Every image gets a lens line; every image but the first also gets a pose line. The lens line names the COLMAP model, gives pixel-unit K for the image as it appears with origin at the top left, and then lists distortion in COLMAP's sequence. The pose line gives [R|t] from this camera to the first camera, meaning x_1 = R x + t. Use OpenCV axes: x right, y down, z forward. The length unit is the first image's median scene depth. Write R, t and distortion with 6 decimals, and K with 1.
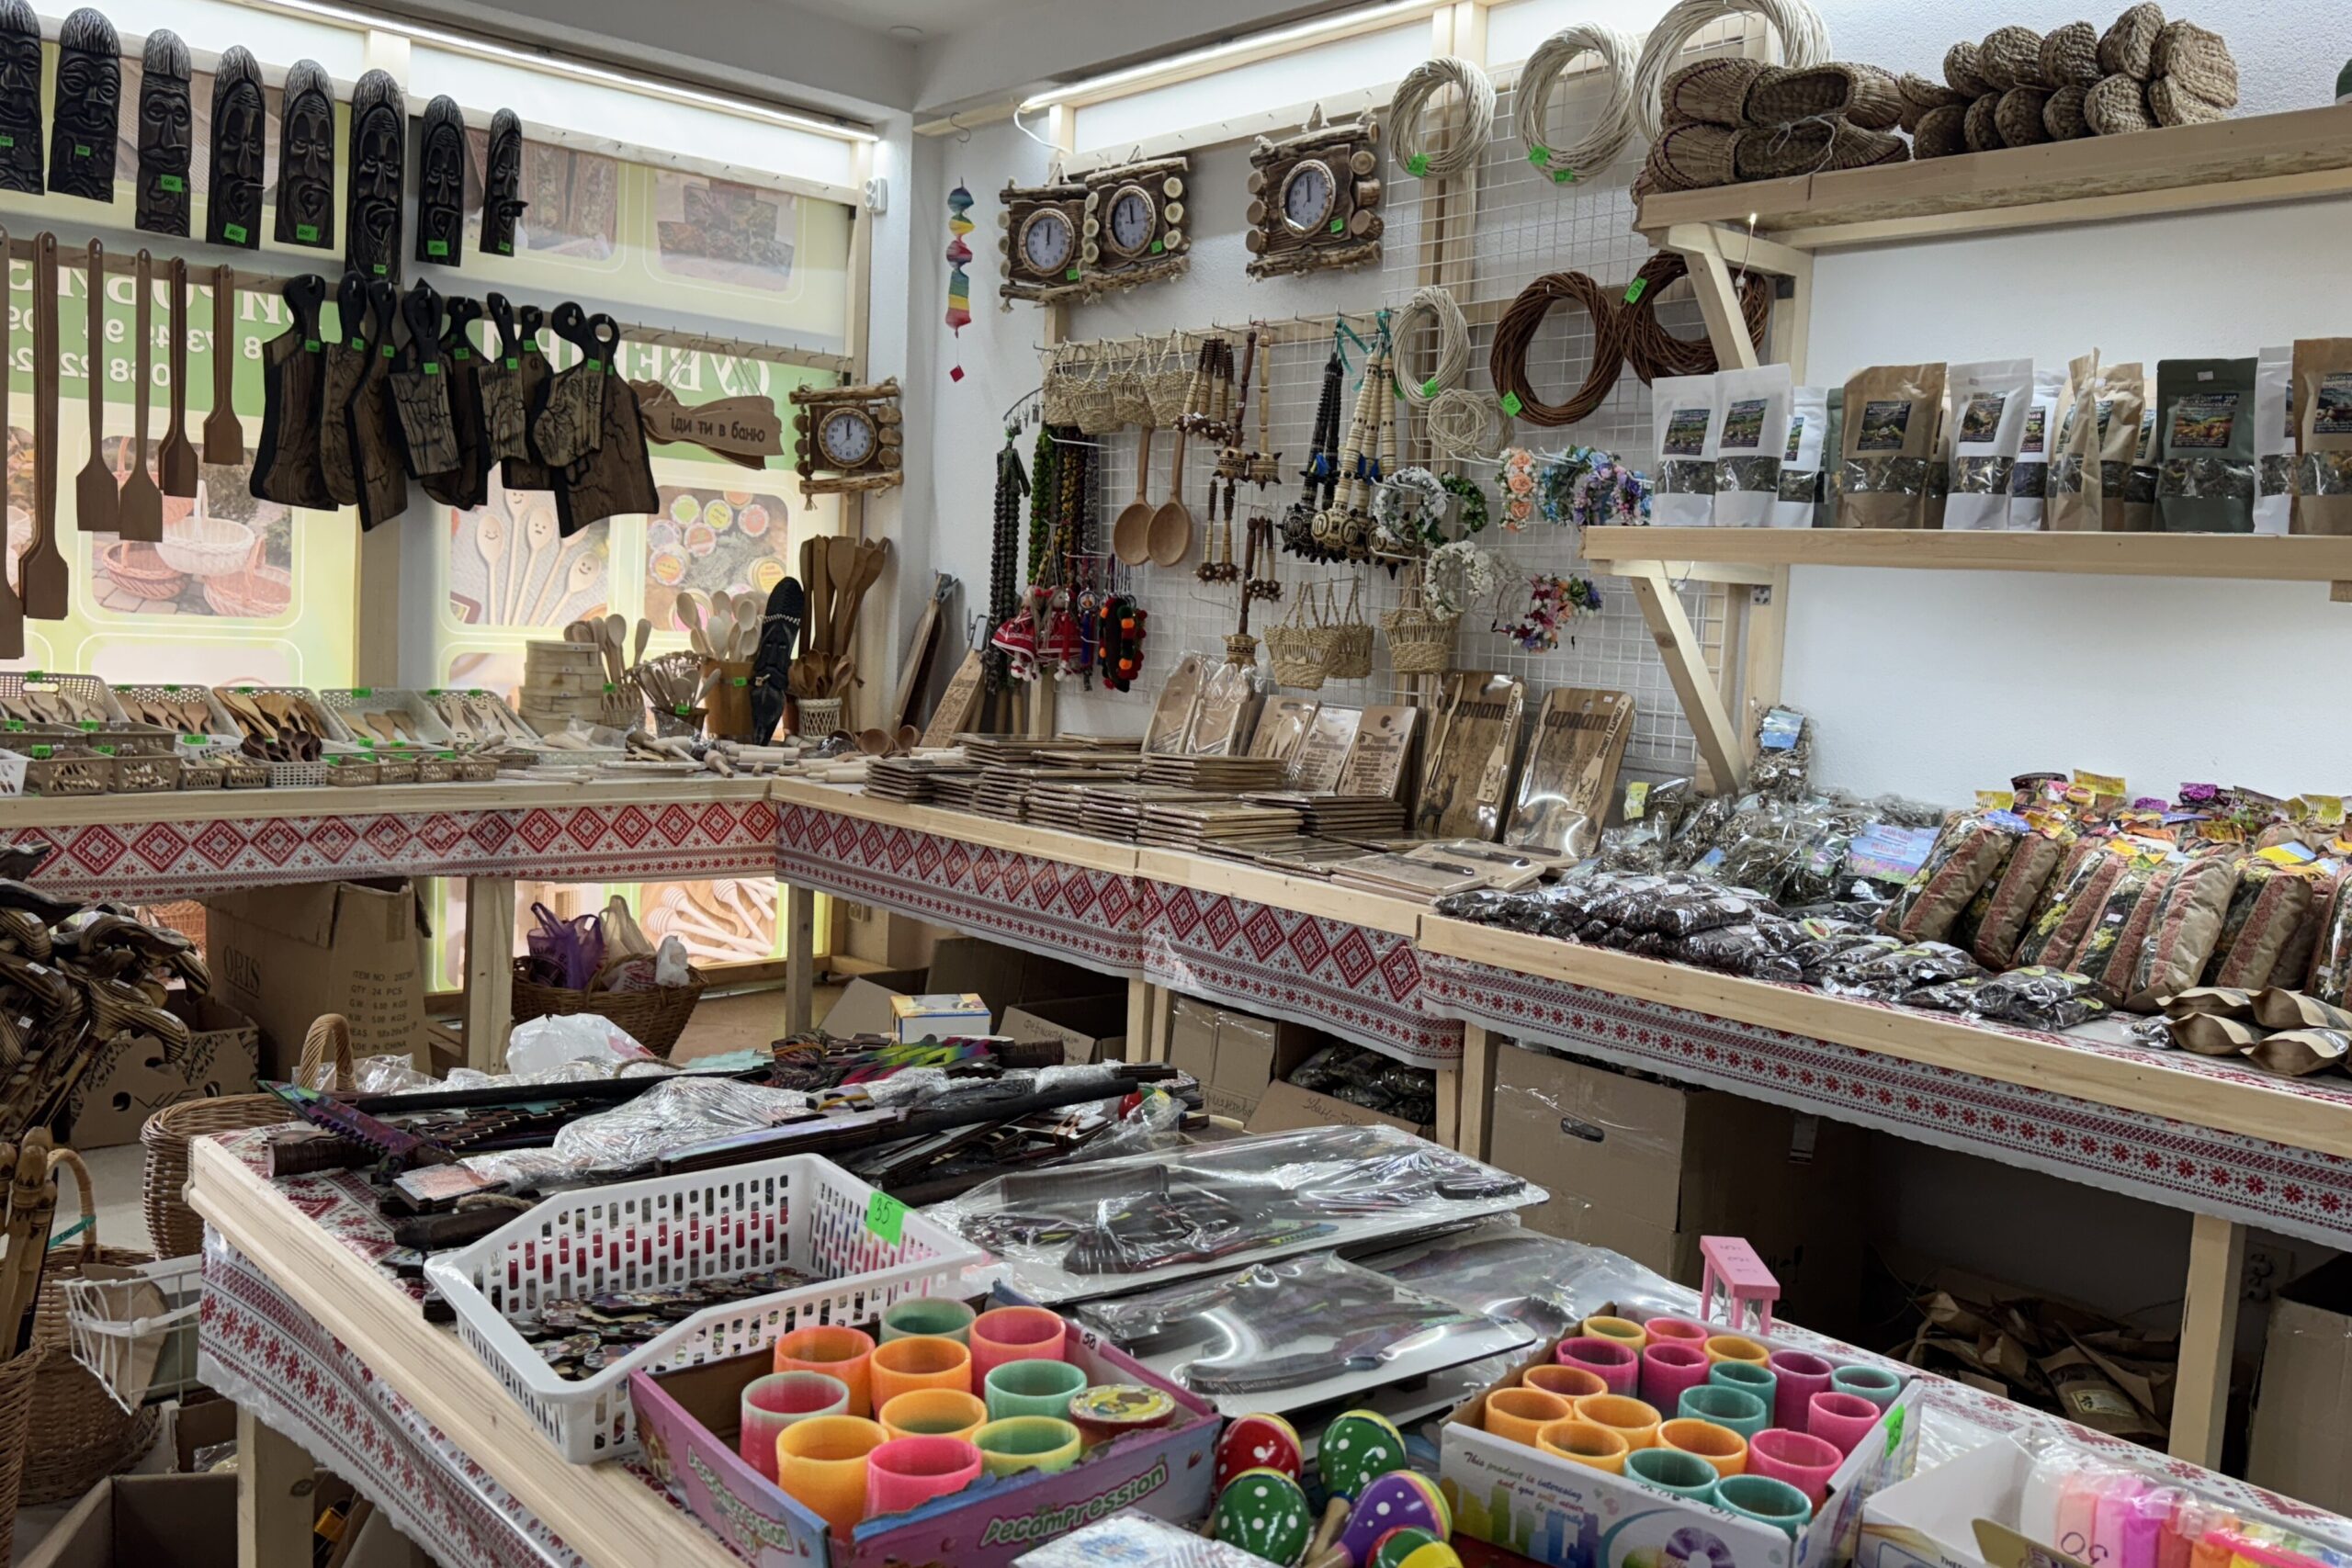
lens RADIAL K [[1995.5, 0, 1183.1], [0, 1995.5, 784.8], [0, 0, 1]] dist [-0.002022, 0.006312]
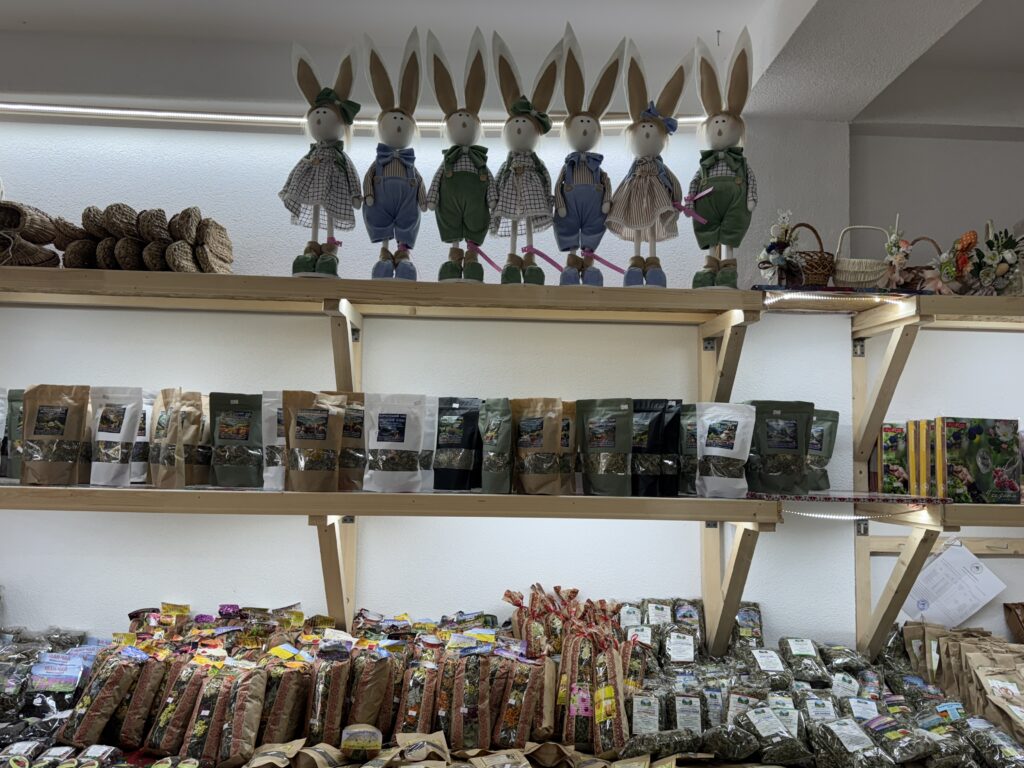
lens RADIAL K [[849.0, 0, 517.7], [0, 849.0, 375.7], [0, 0, 1]] dist [0.029614, -0.062783]
pose [[0.638619, 0.033974, 0.768773, 0.054859], [0.085262, 0.989750, -0.114567, -0.107193], [-0.764785, 0.138711, 0.629177, 0.261433]]
